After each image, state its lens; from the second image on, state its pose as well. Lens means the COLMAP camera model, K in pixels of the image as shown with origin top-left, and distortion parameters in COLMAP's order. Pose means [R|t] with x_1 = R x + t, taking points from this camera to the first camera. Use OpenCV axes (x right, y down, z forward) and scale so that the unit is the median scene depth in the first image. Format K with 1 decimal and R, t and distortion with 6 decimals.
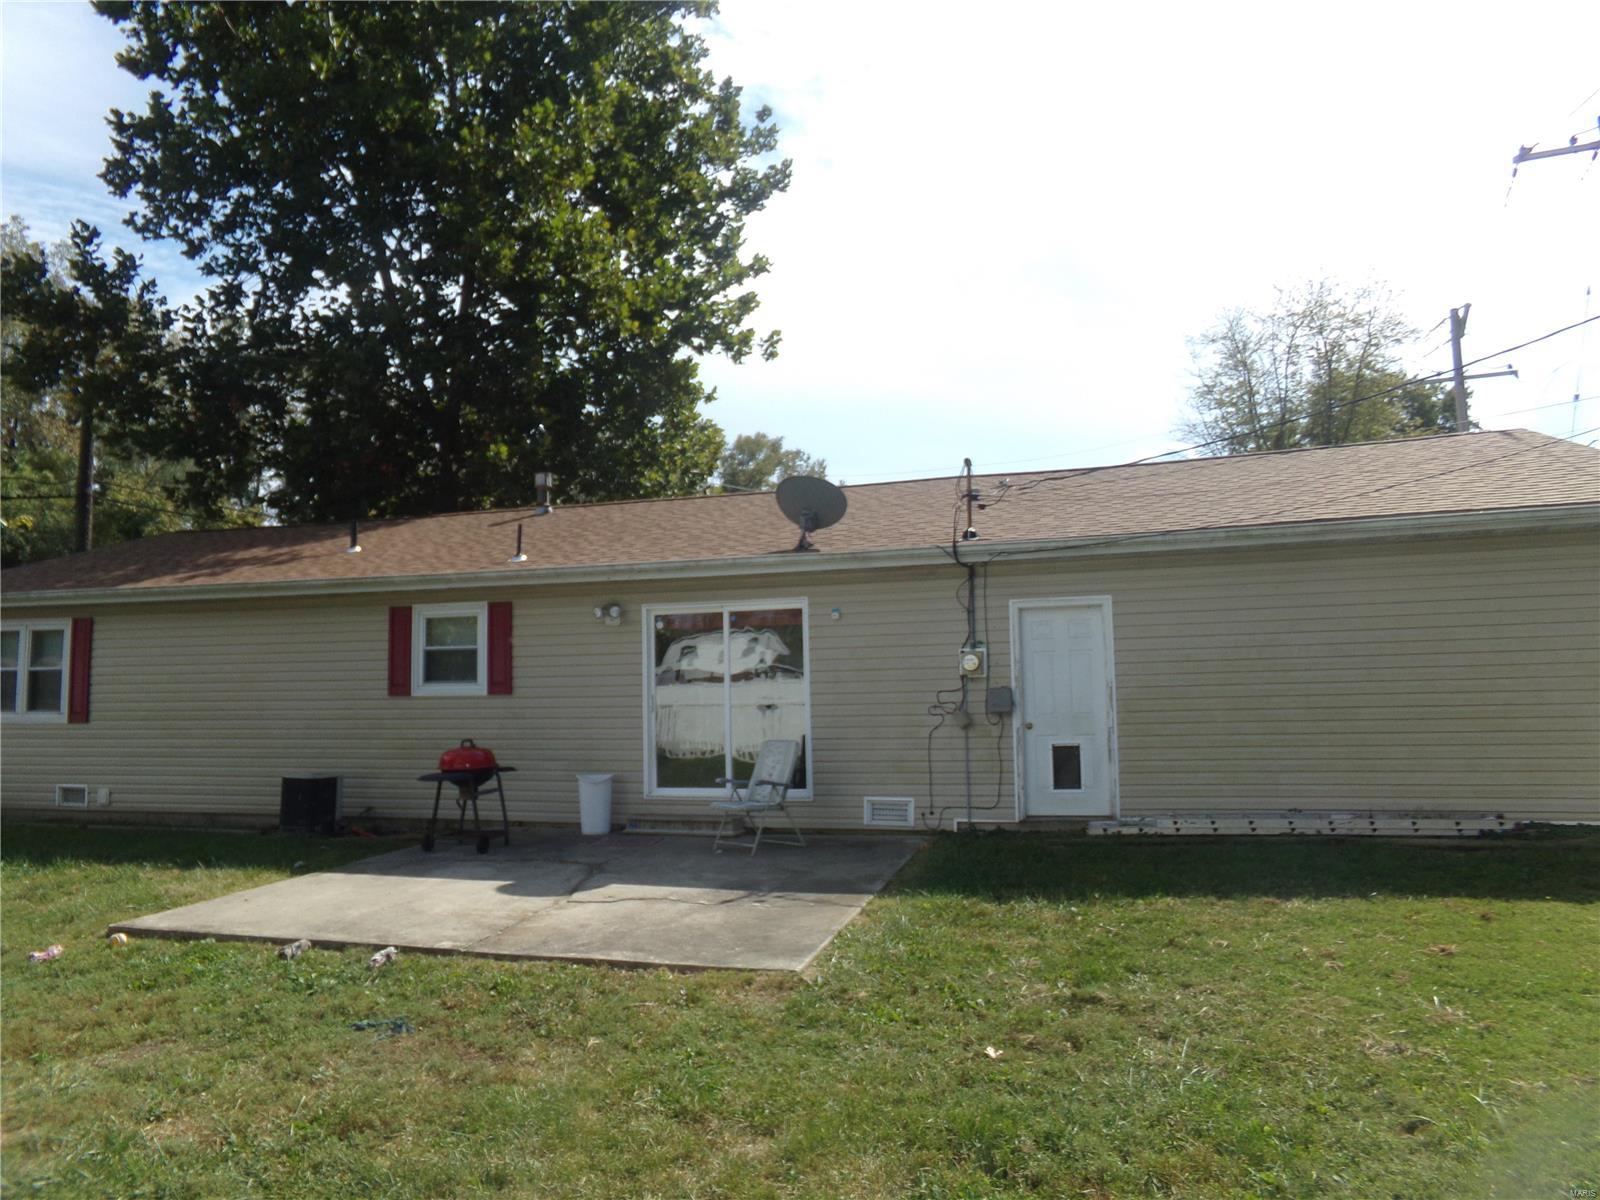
lens RADIAL K [[999.7, 0, 676.0], [0, 999.7, 592.4], [0, 0, 1]] dist [-0.060285, 0.058116]
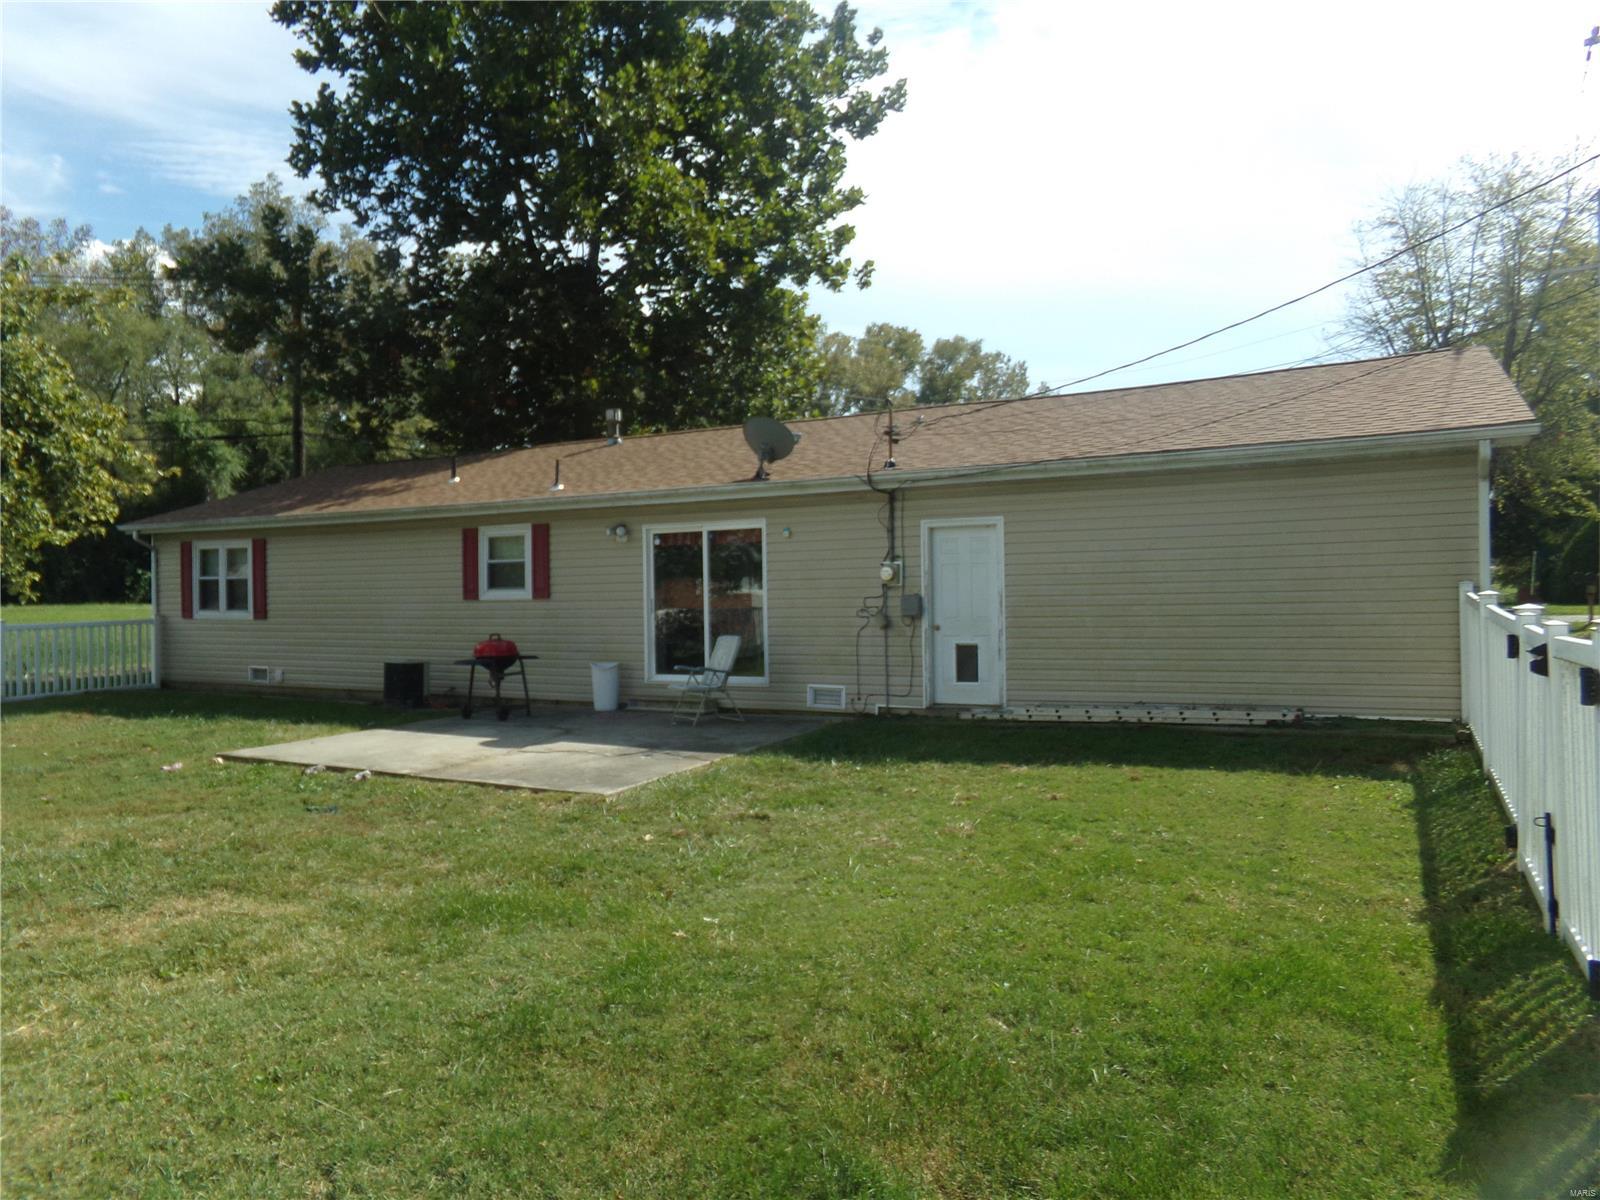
lens RADIAL K [[1058.0, 0, 800.0], [0, 1058.0, 600.0], [0, 0, 1]] dist [-0.092008, 0.088000]
pose [[0.981176, 0.005093, -0.193049, 0.301230], [0.015007, 0.994618, 0.102515, -0.019757], [0.192532, -0.103482, 0.975819, -0.169086]]
